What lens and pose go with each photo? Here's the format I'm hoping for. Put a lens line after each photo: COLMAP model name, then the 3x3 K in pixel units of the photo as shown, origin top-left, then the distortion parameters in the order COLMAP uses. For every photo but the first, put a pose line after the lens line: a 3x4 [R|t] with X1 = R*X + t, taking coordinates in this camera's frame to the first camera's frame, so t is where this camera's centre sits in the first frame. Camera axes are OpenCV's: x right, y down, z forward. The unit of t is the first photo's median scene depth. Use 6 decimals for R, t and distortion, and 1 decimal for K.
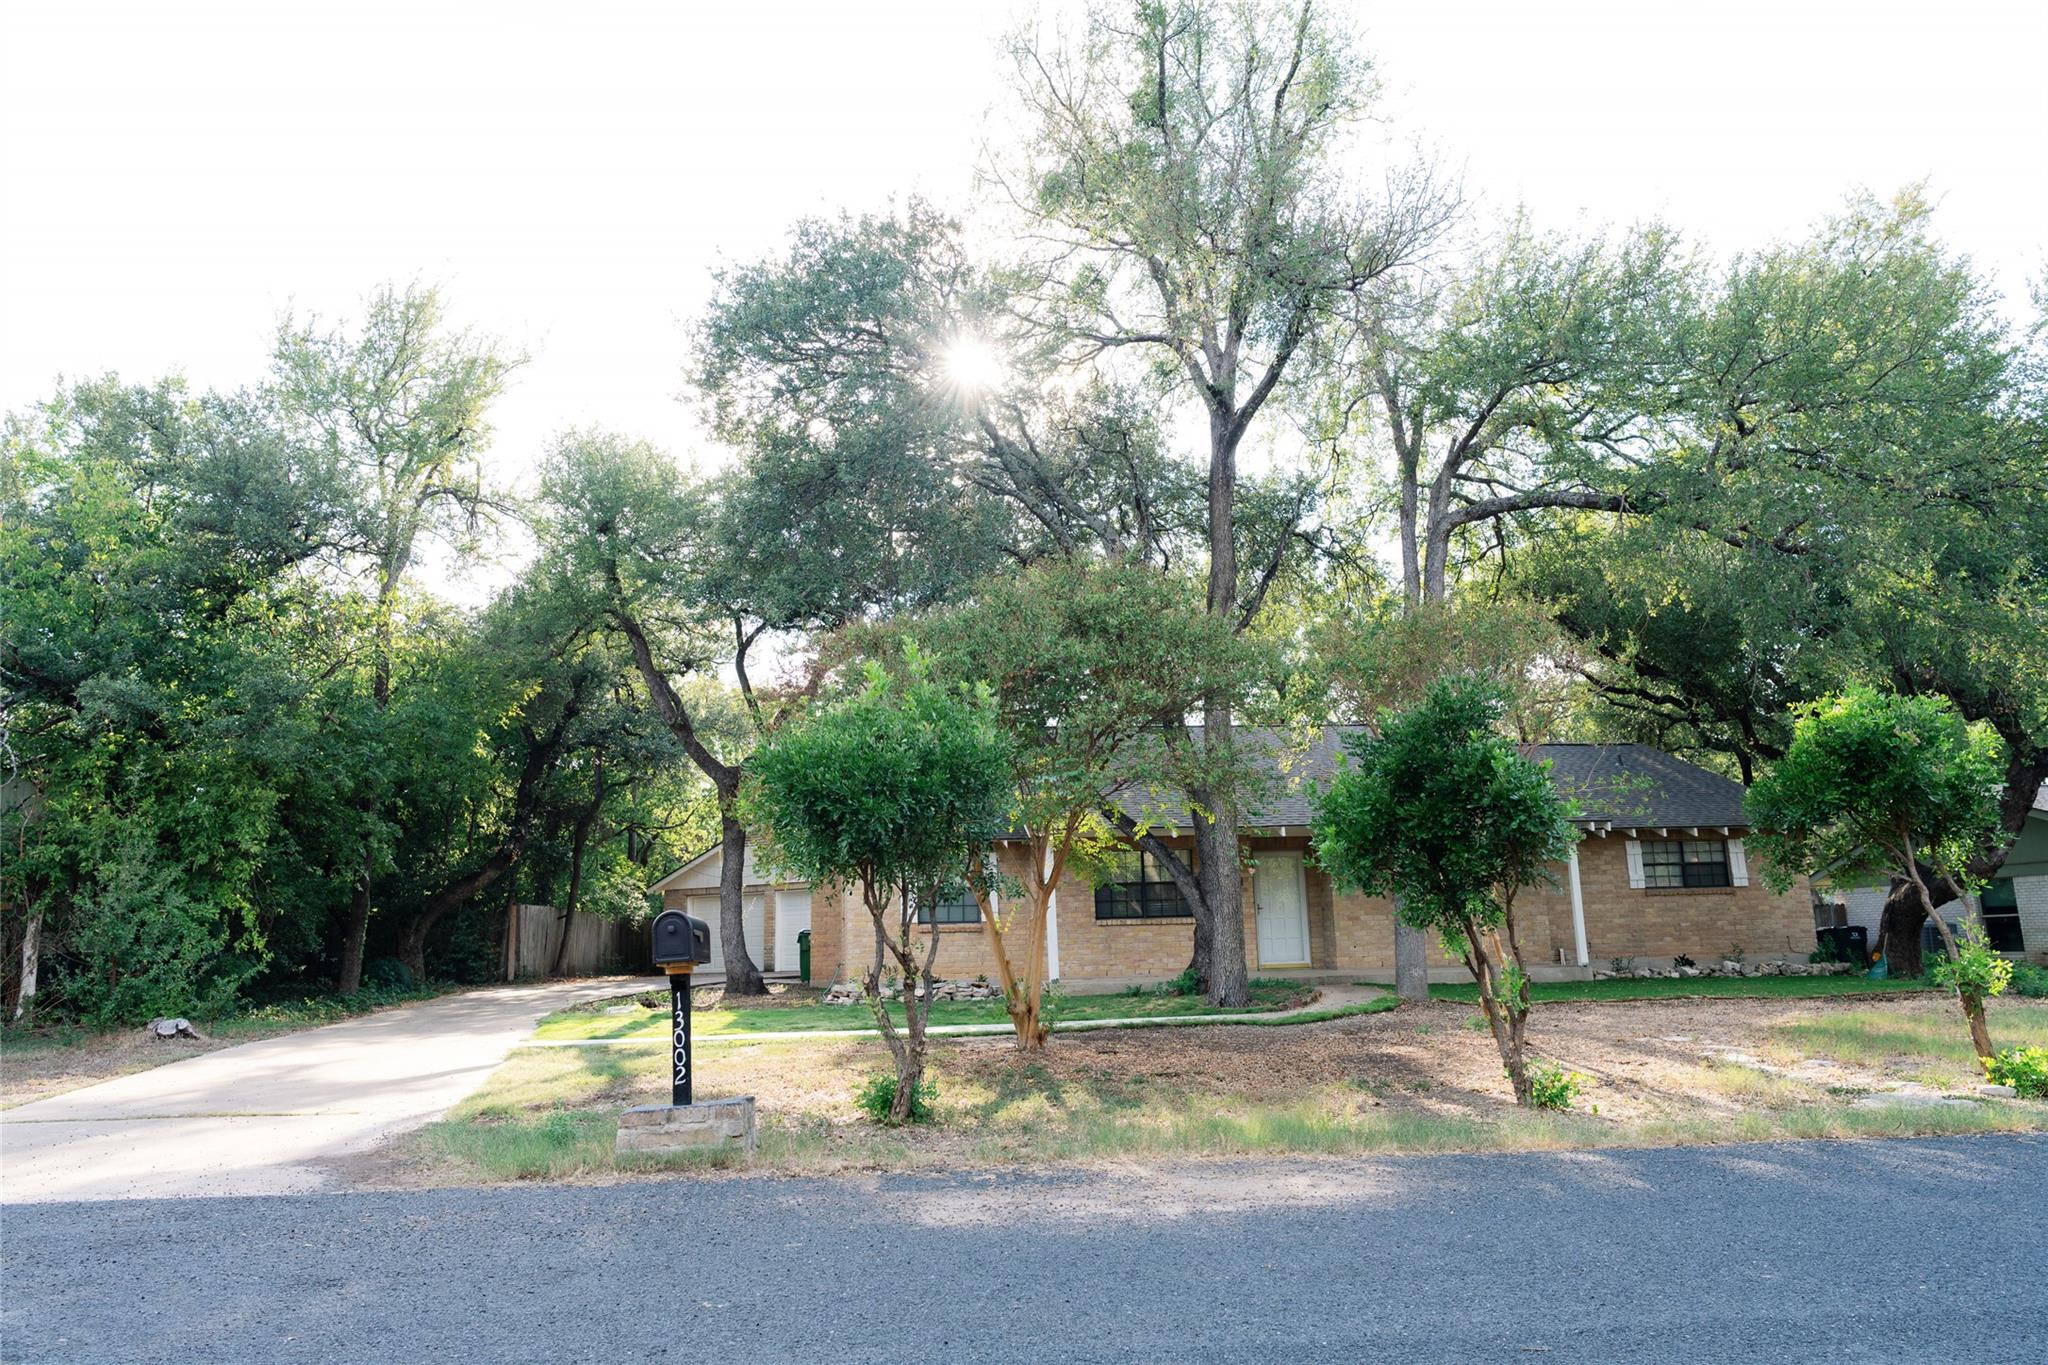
lens RADIAL K [[1356.7, 0, 1010.7], [0, 1356.7, 687.9], [0, 0, 1]] dist [0.005523, 0.005376]
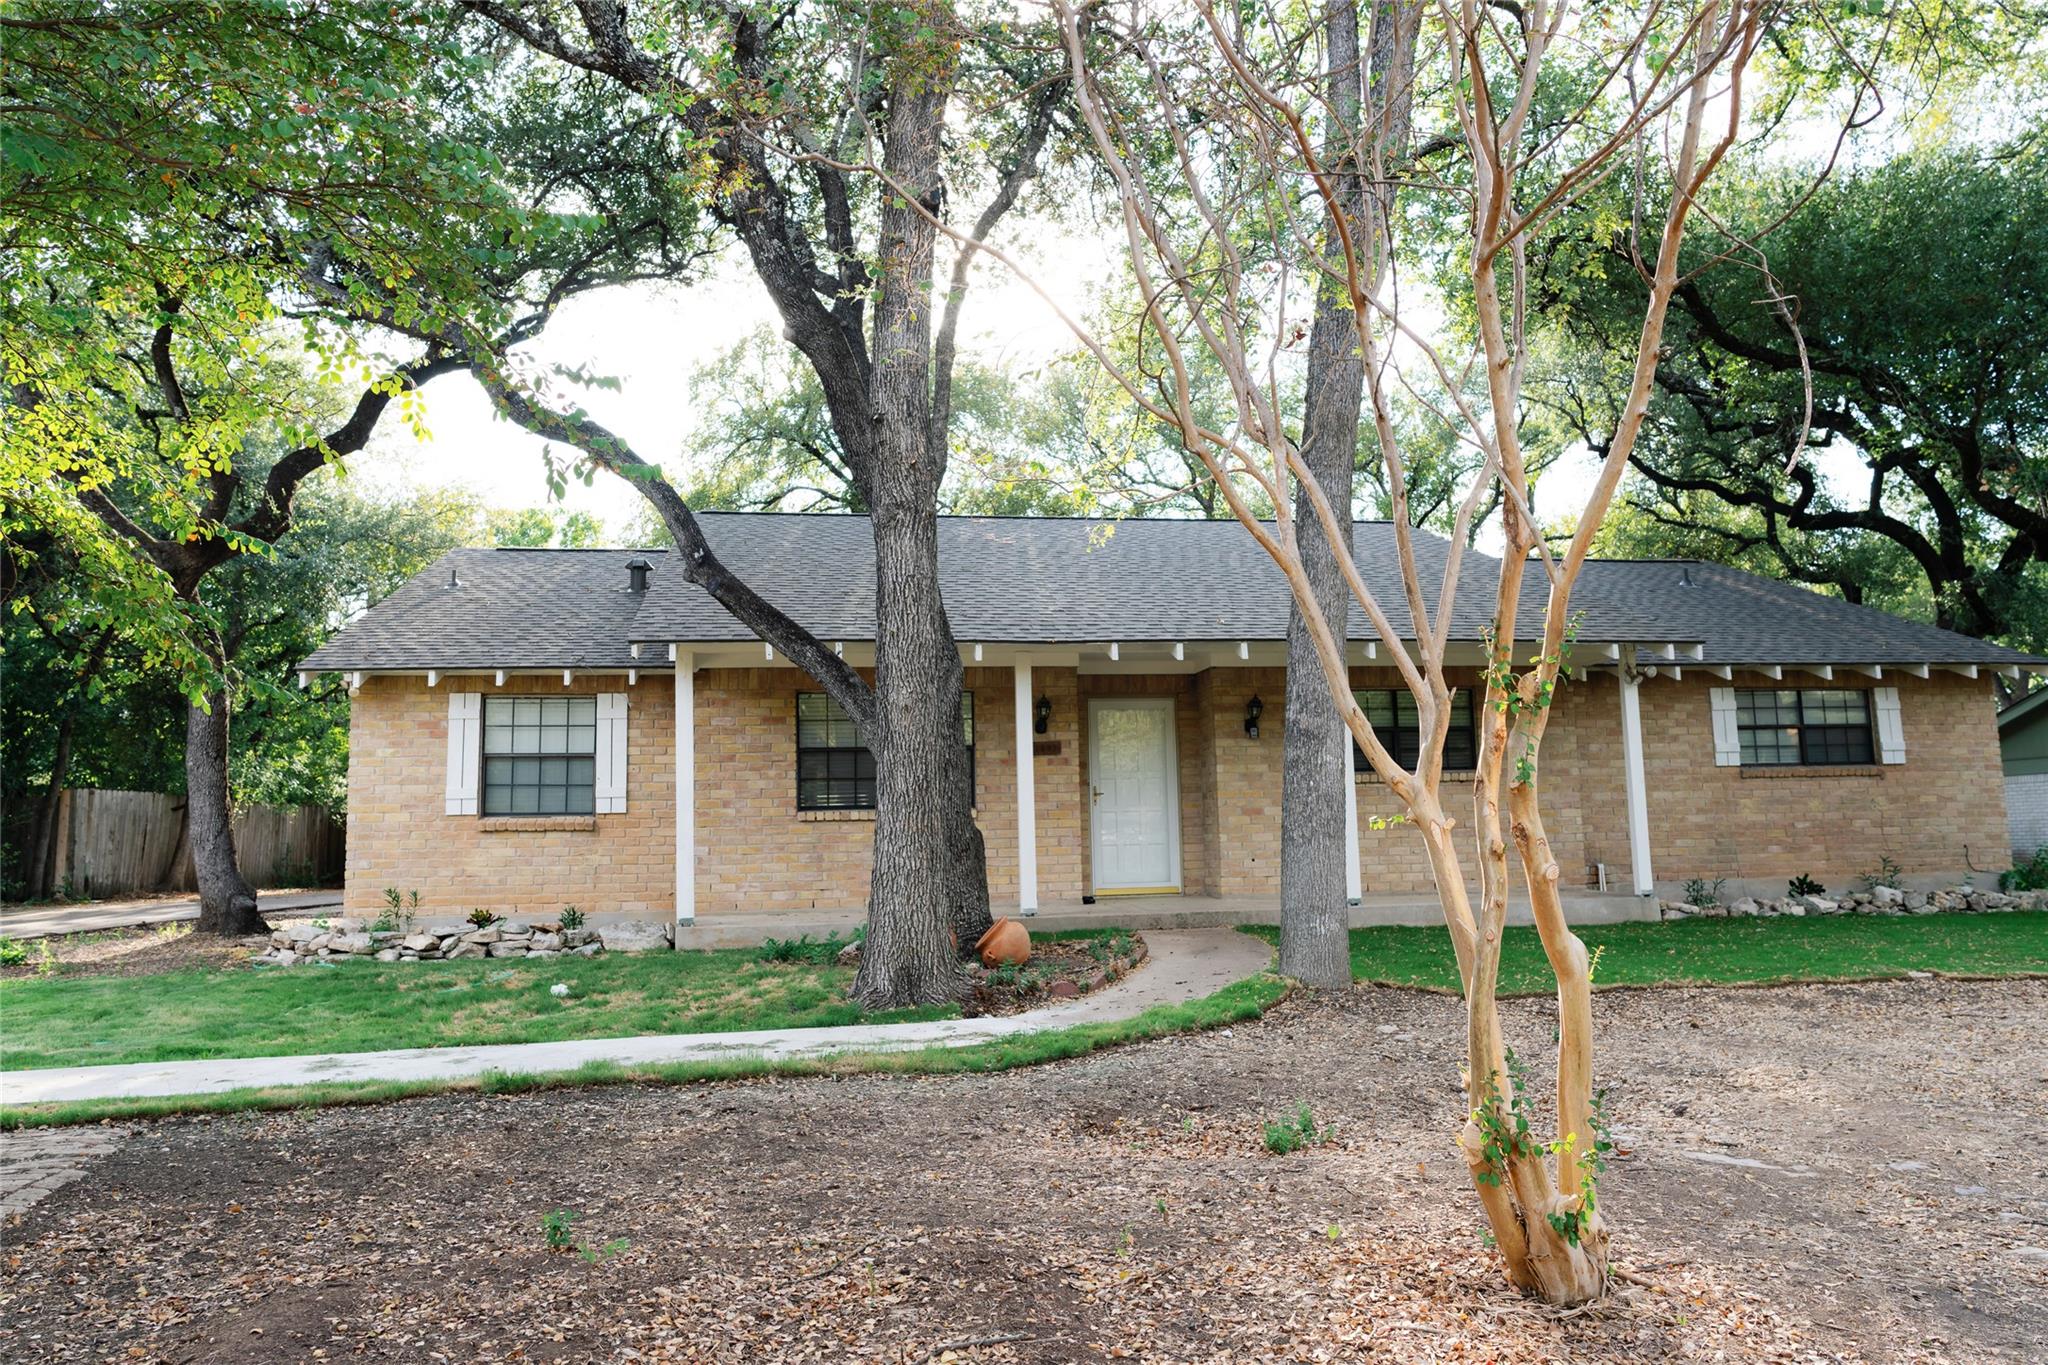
lens RADIAL K [[1356.7, 0, 1034.2], [0, 1356.7, 693.3], [0, 0, 1]] dist [0.005523, 0.005376]
pose [[0.999747, 0.007740, 0.021098, 0.141814], [-0.009330, 0.997038, 0.076340, 0.073047], [-0.020445, -0.076518, 0.996859, 0.411143]]
